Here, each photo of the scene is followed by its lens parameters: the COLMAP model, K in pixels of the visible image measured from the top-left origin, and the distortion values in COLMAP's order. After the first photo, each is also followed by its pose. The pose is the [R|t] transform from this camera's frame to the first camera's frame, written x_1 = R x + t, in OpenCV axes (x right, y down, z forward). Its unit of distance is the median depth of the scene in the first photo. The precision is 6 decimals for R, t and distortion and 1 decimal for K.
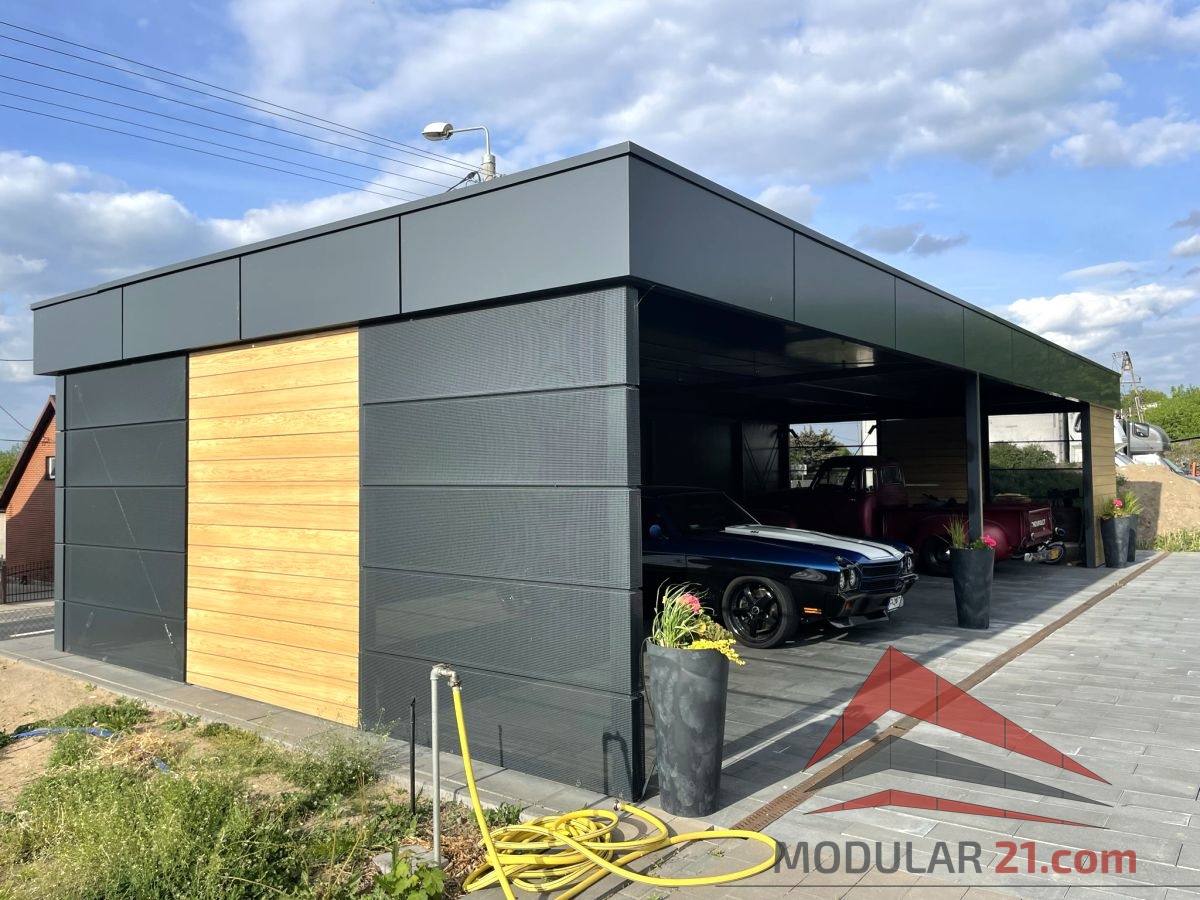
lens RADIAL K [[896.2, 0, 600.0], [0, 896.2, 450.0], [0, 0, 1]] dist [0.140815, -0.148108]
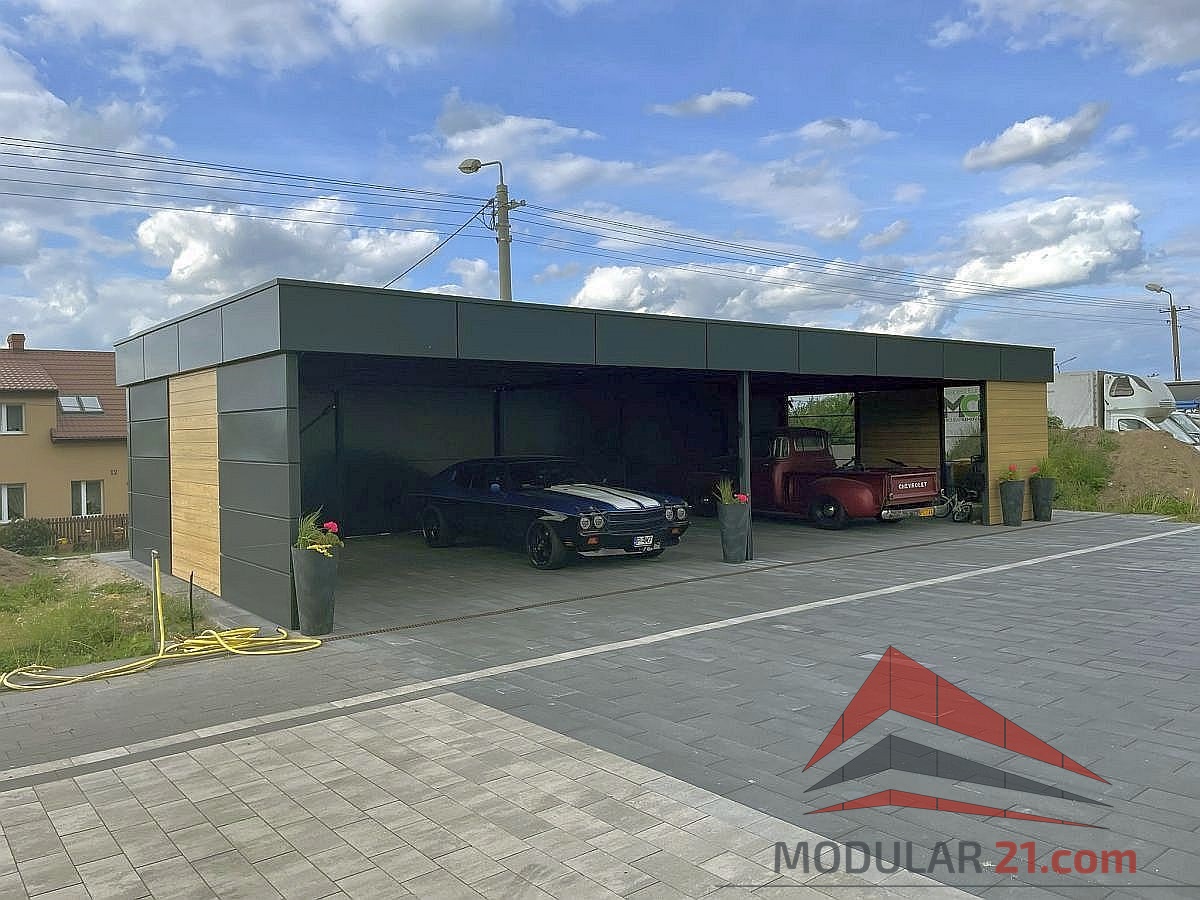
lens RADIAL K [[896.2, 0, 600.0], [0, 896.2, 450.0], [0, 0, 1]] dist [0.140815, -0.148108]
pose [[0.972716, -0.002706, -0.231981, 0.294973], [0.012798, 0.999035, 0.042011, -0.015650], [0.231644, -0.043833, 0.971813, -0.181291]]
